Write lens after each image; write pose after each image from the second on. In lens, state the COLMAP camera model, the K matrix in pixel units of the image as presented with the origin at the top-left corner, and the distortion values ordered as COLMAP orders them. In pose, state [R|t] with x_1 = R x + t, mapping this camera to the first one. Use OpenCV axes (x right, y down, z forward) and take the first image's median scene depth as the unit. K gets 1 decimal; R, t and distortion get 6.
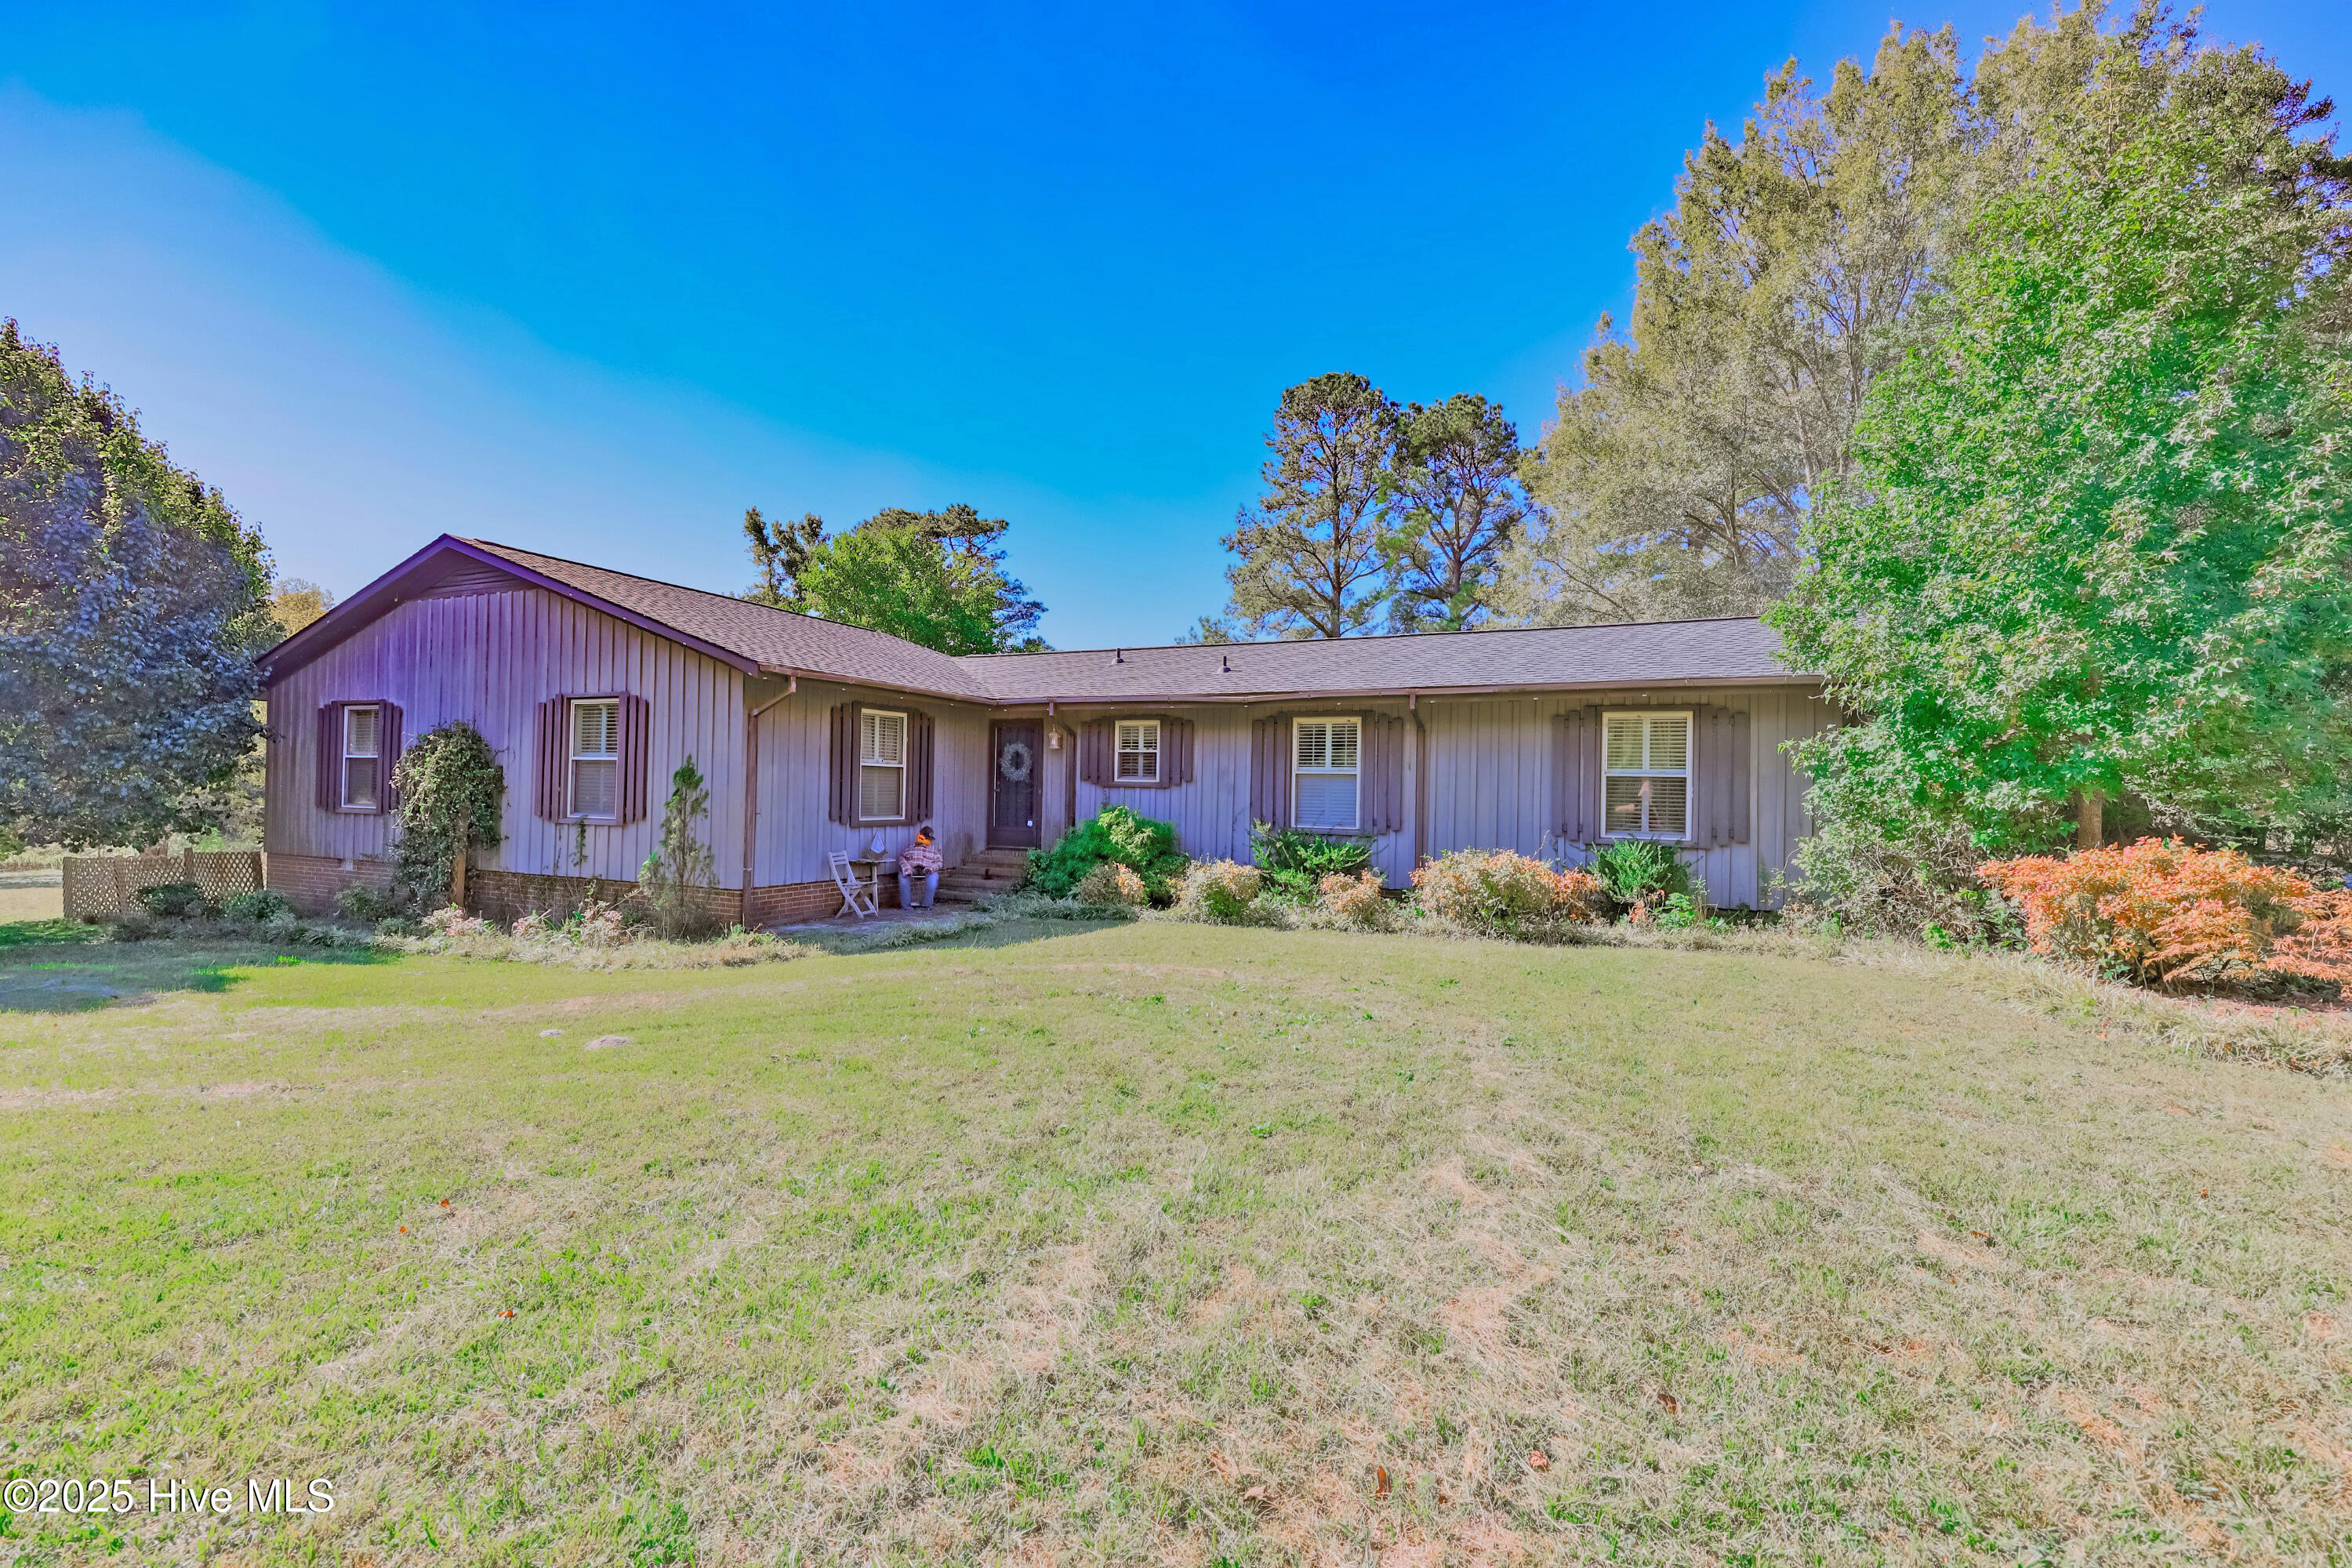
lens RADIAL K [[898.0, 0, 1204.0], [0, 898.0, 784.3], [0, 0, 1]] dist [0.001912, -0.004182]
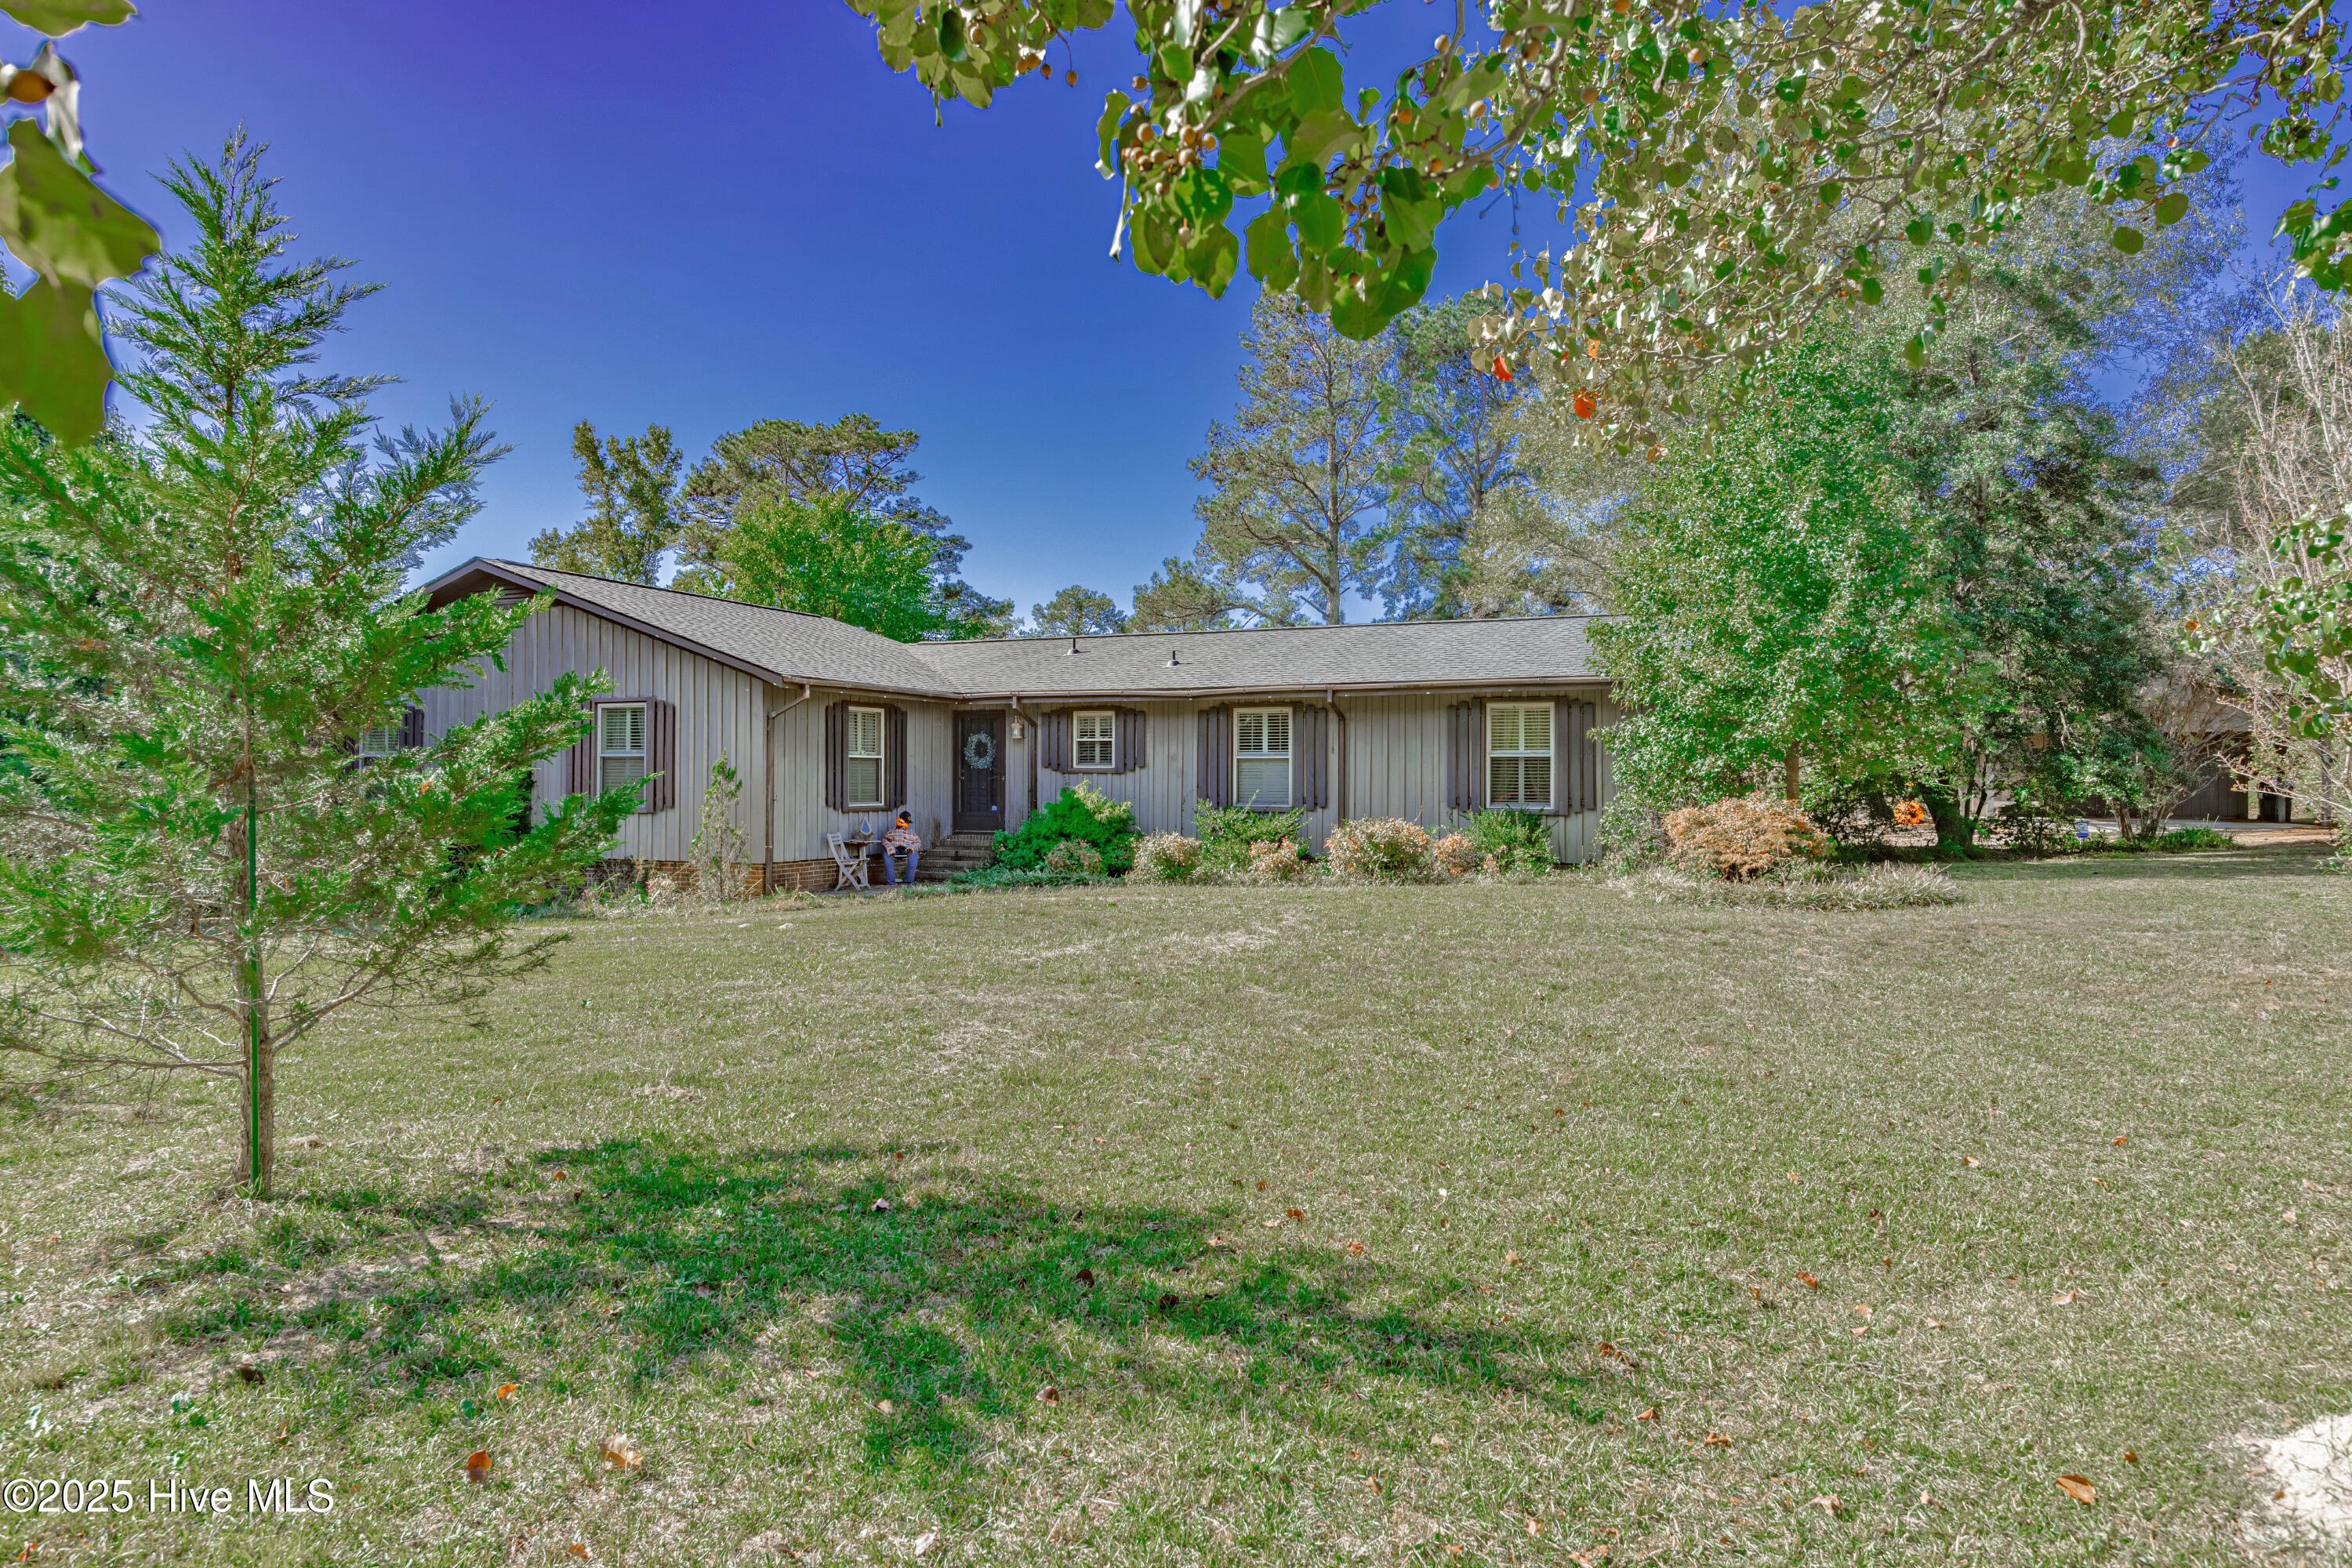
lens RADIAL K [[1201.3, 0, 1176.0], [0, 1201.3, 784.0], [0, 0, 1]] dist [0.027839, 0.000042]
pose [[0.999872, -0.015883, -0.001978, 0.029639], [0.015905, 0.999810, 0.011293, 0.001865], [0.001799, -0.011323, 0.999934, -0.501085]]
